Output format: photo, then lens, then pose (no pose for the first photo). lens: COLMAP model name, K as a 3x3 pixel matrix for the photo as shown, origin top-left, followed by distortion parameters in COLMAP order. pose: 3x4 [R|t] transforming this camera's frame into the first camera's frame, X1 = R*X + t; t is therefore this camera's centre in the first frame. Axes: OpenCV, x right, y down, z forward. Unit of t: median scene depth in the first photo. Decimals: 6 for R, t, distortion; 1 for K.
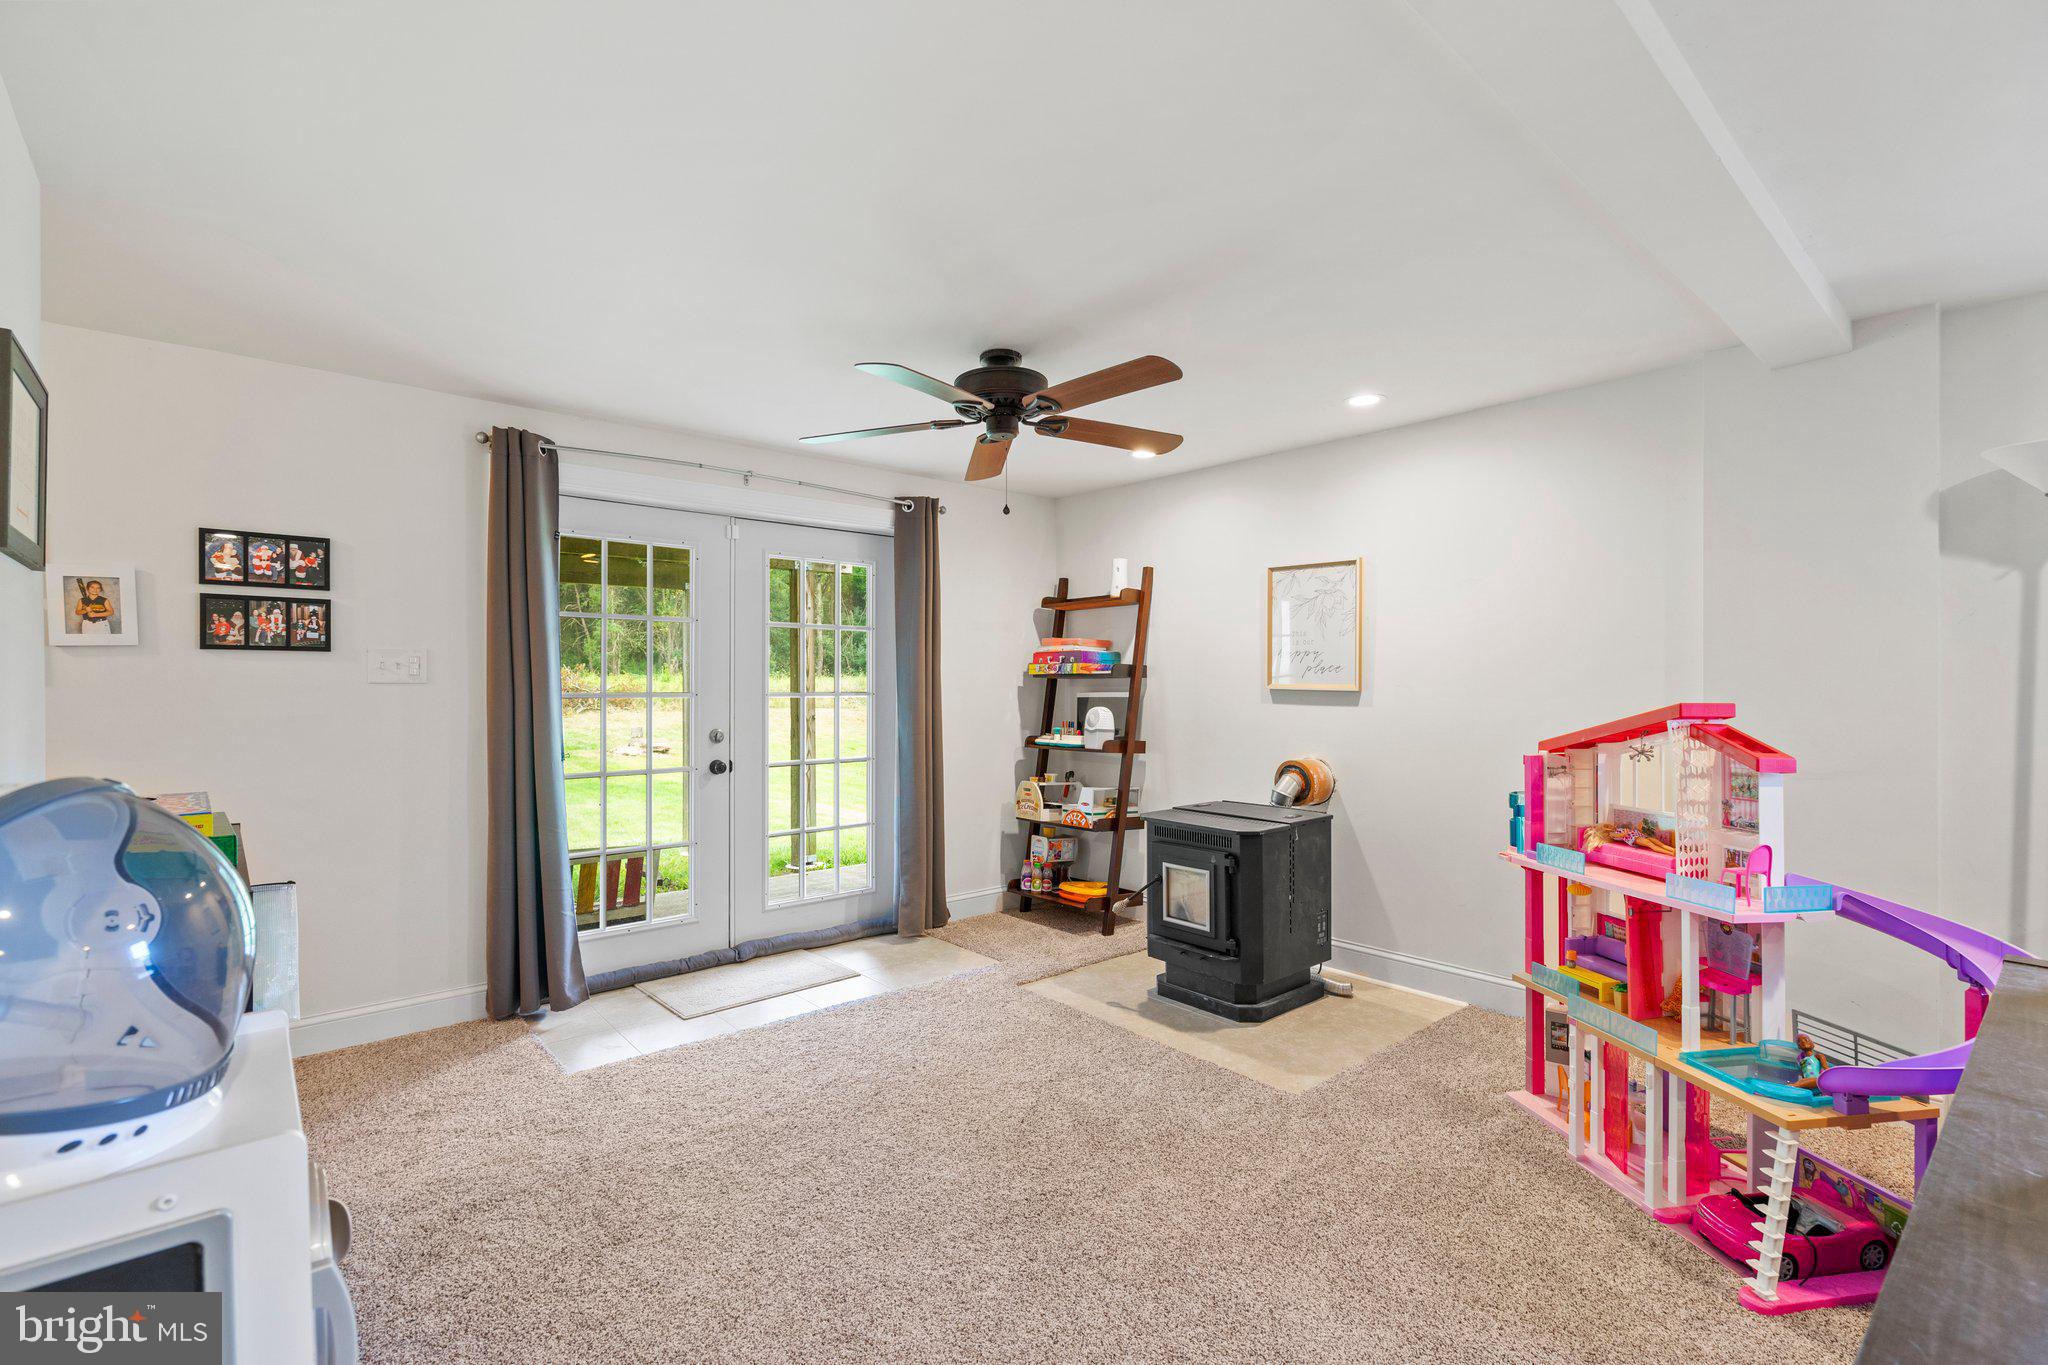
lens RADIAL K [[920.6, 0, 1025.4], [0, 920.6, 685.5], [0, 0, 1]] dist [-0.004742, 0.001551]
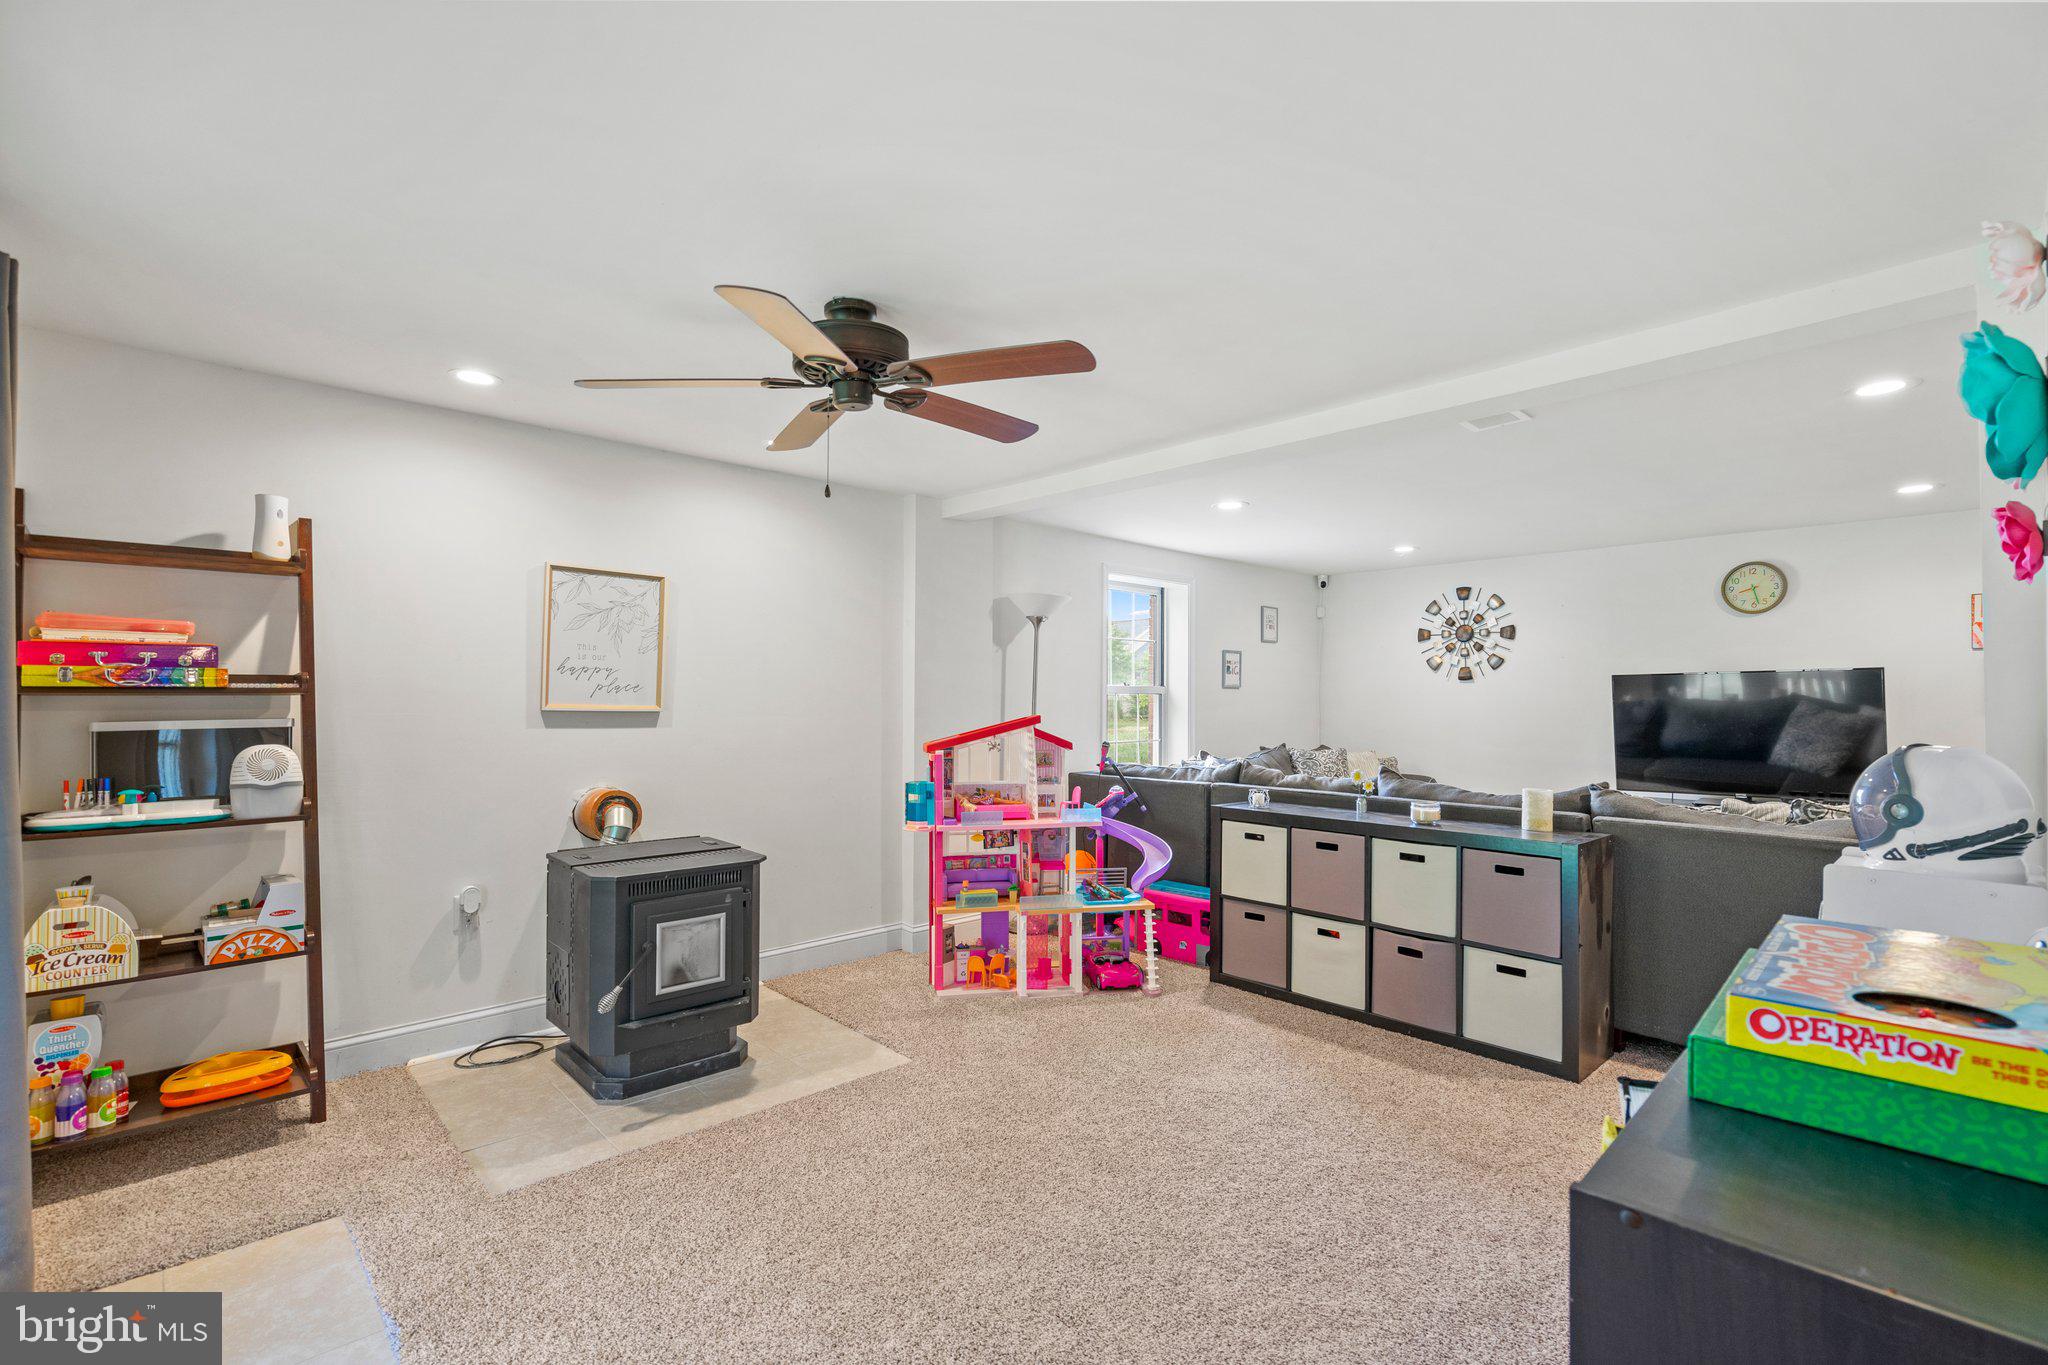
lens RADIAL K [[920.6, 0, 1029.0], [0, 920.6, 688.2], [0, 0, 1]] dist [-0.004742, 0.001551]
pose [[-0.055232, 0.012341, 0.998397, -0.629208], [-0.001459, 0.999922, -0.012440, -0.007113], [-0.998472, -0.002143, -0.055210, 0.656469]]
